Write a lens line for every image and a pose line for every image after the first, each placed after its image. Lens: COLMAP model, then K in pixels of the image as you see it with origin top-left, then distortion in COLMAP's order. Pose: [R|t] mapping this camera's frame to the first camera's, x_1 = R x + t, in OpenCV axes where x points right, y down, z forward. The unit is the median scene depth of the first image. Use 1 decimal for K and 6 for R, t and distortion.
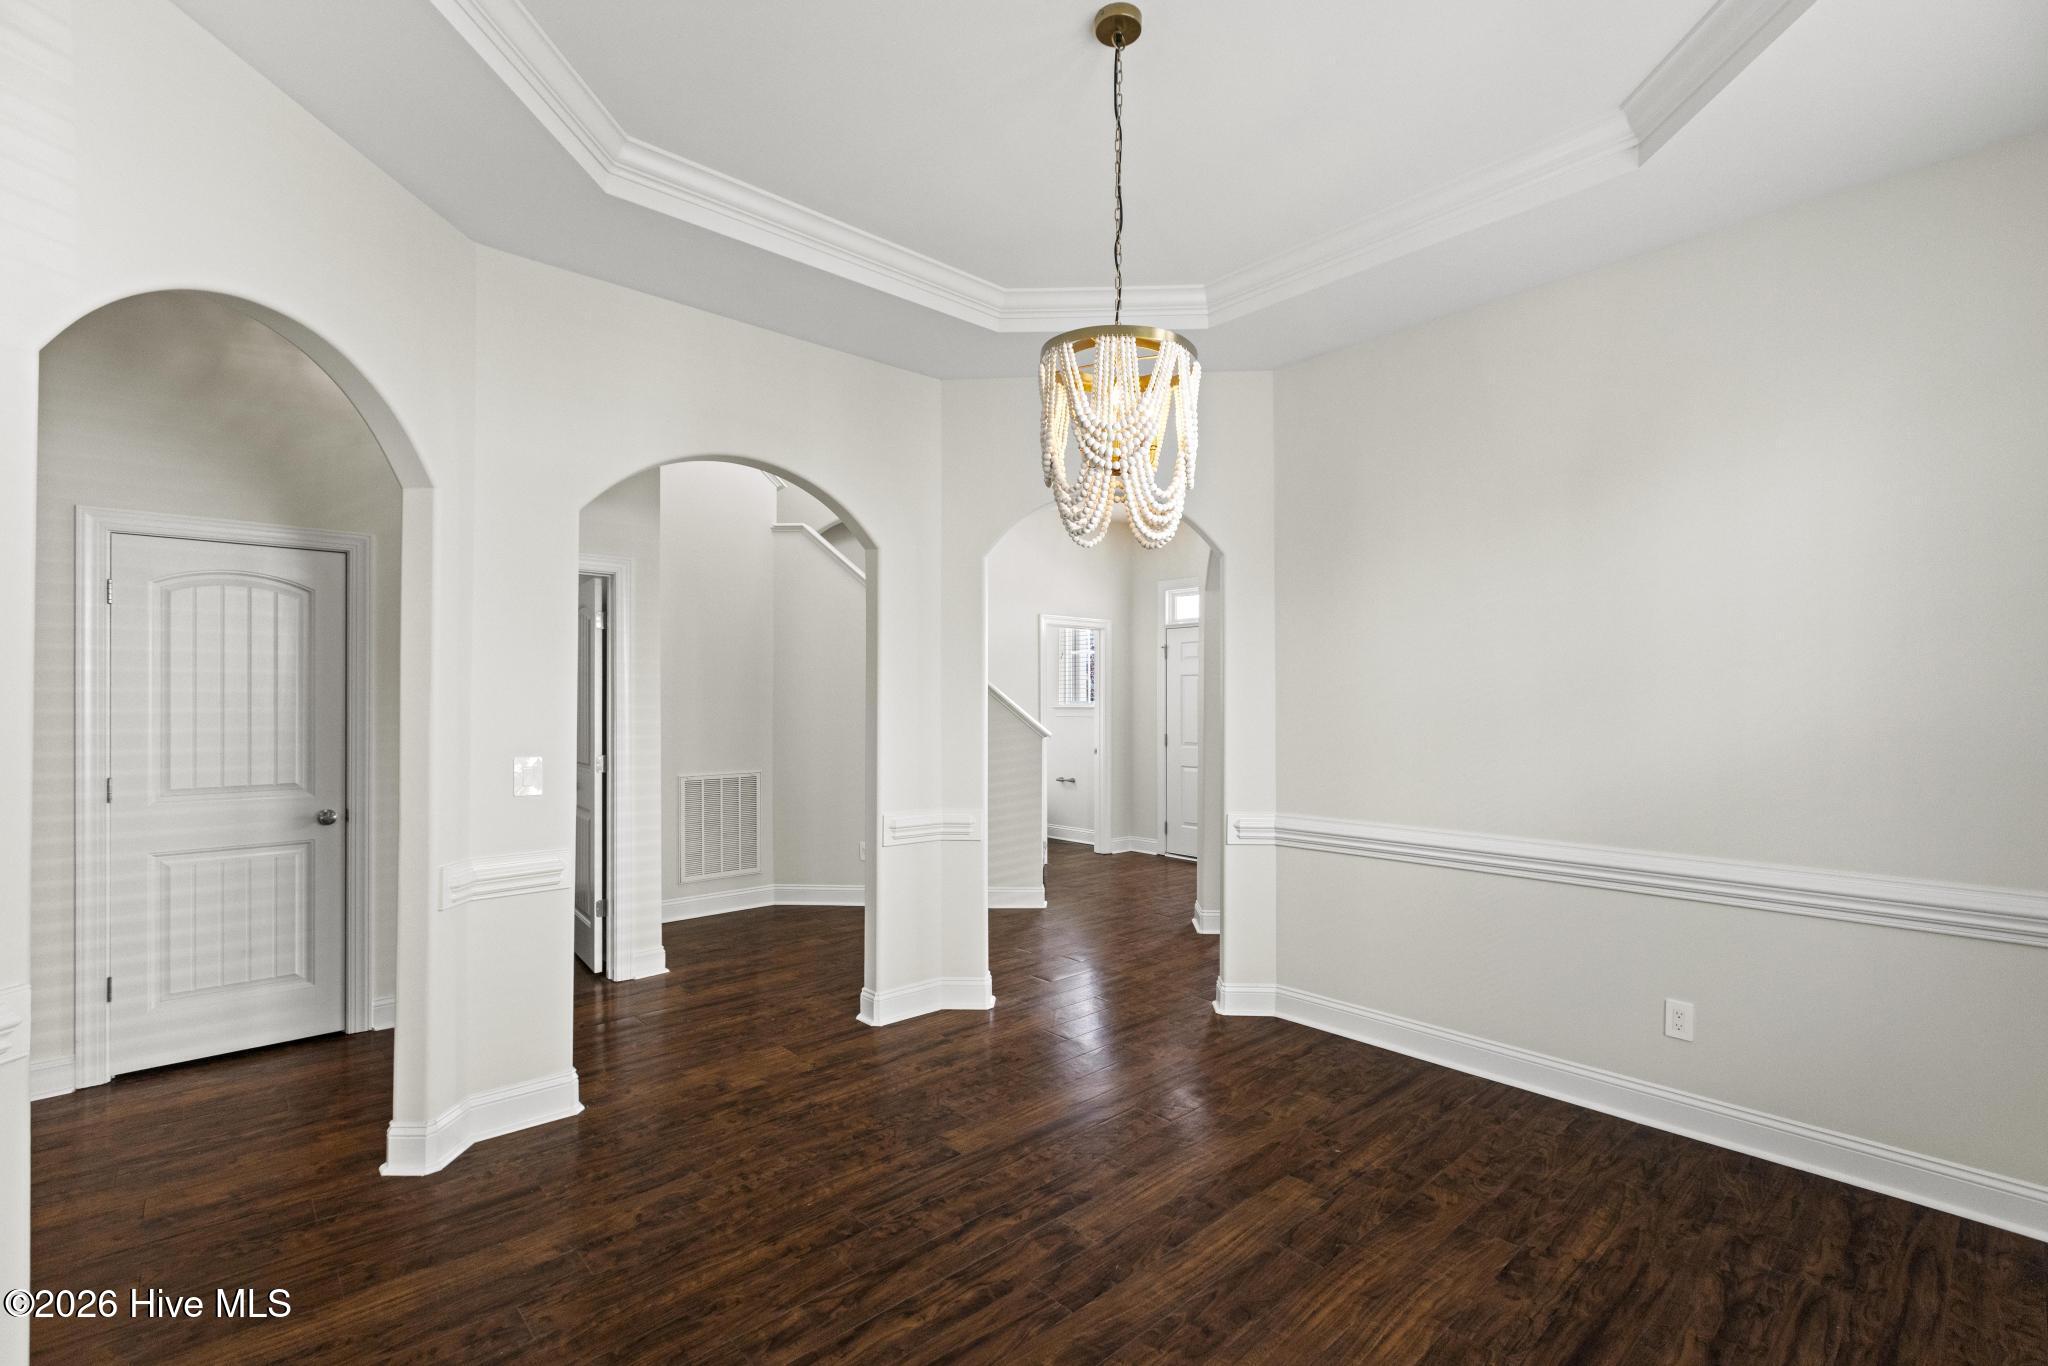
lens RADIAL K [[918.3, 0, 1026.2], [0, 918.3, 682.9], [0, 0, 1]] dist [0.004635, 0.001274]
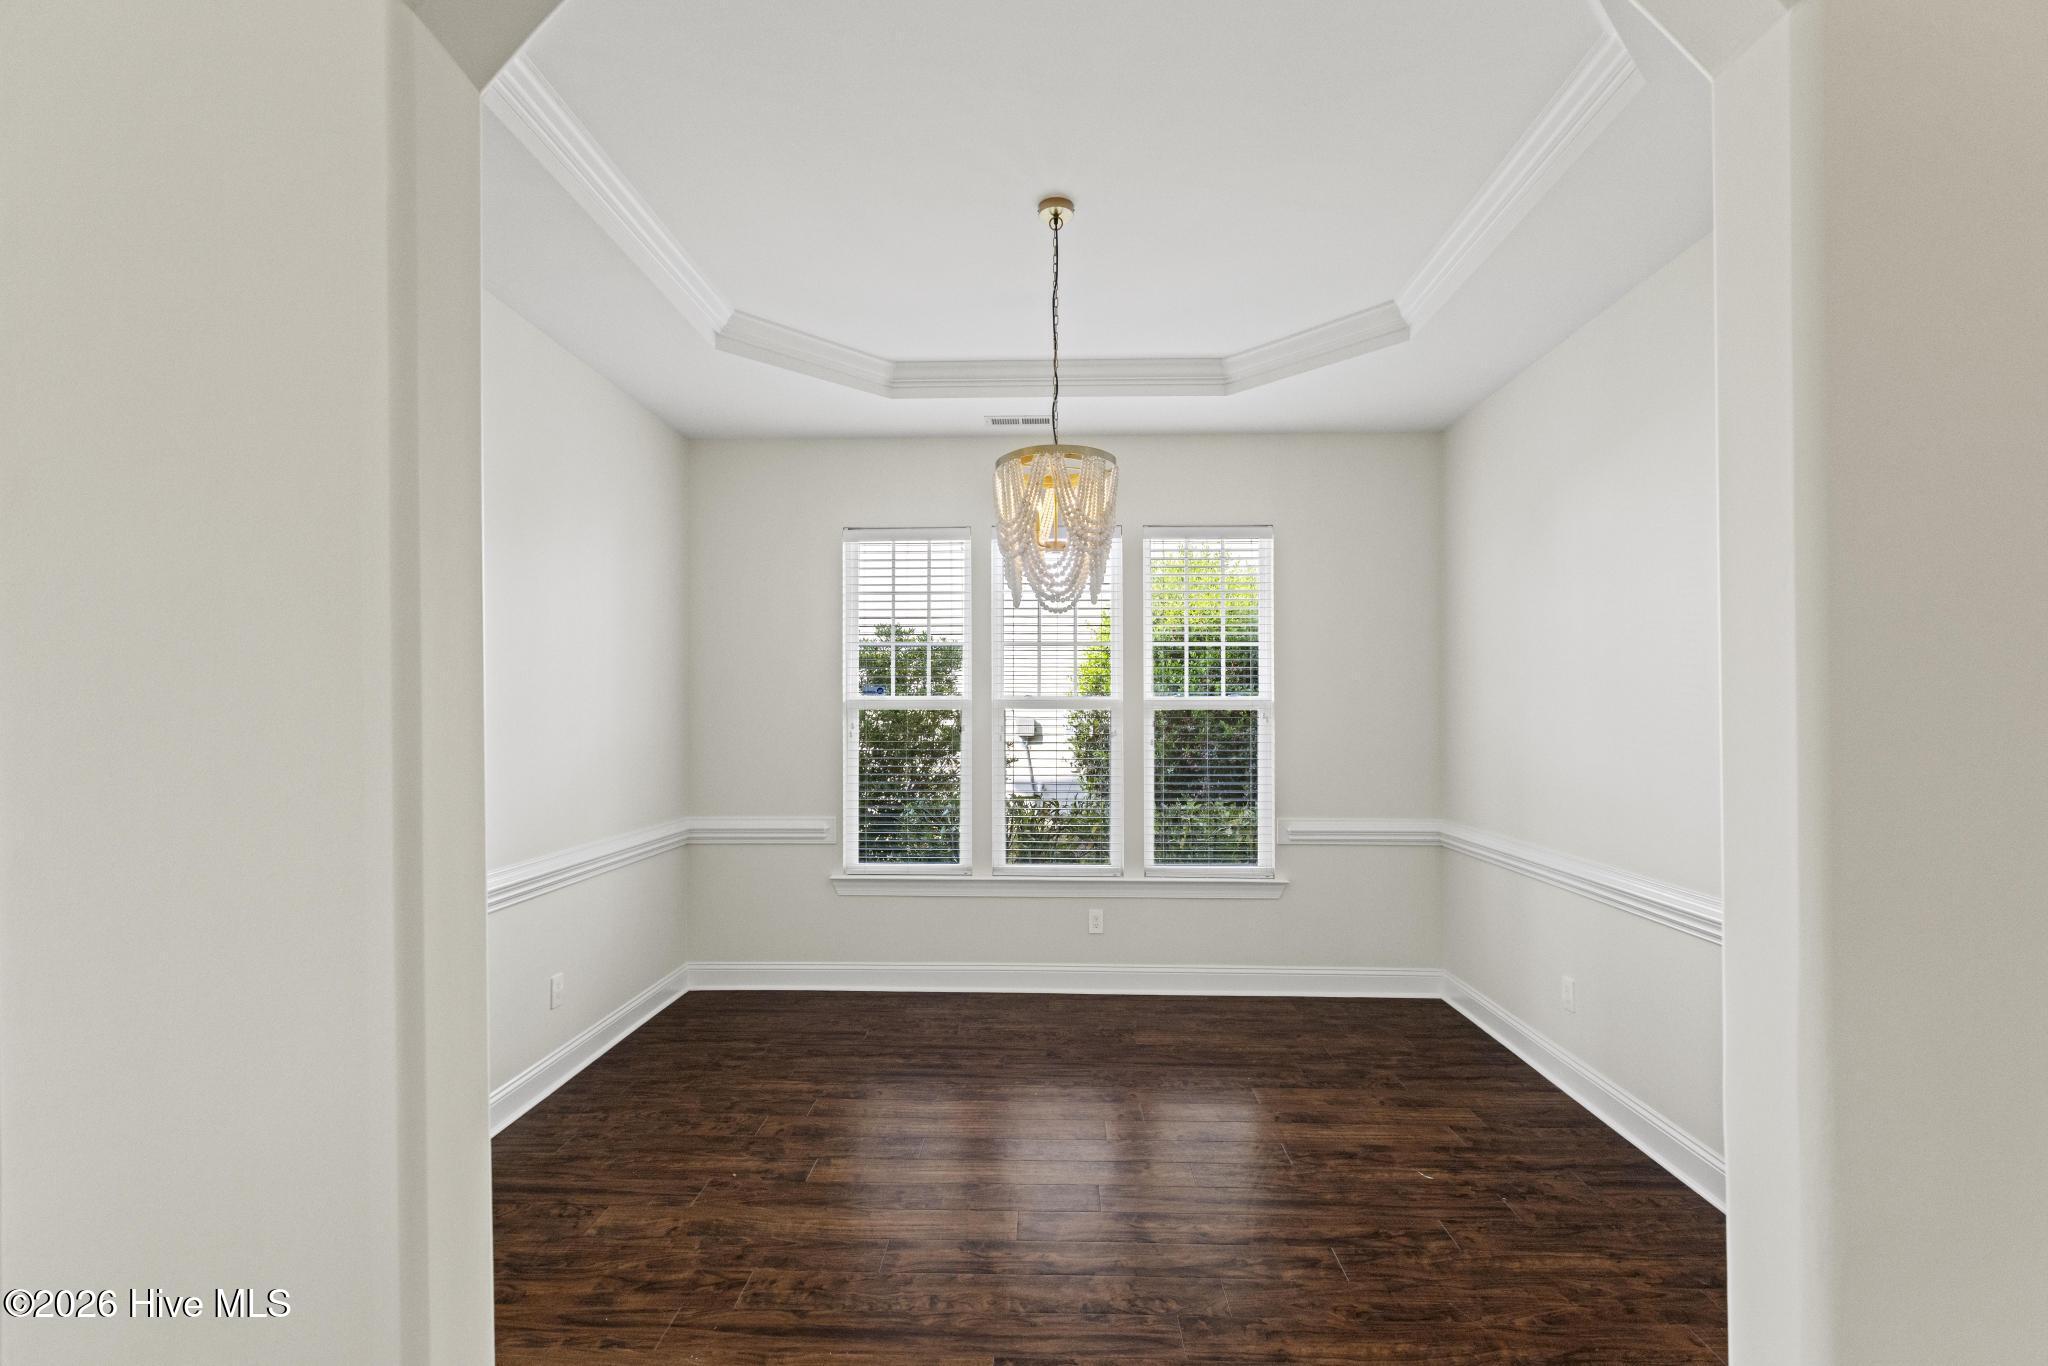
lens RADIAL K [[918.3, 0, 1031.5], [0, 918.3, 702.1], [0, 0, 1]] dist [0.004635, 0.001274]
pose [[-0.724145, 0.009639, 0.689580, -0.714911], [-0.010367, 0.999637, -0.024860, 0.015683], [-0.689570, -0.025151, -0.723782, 1.819552]]
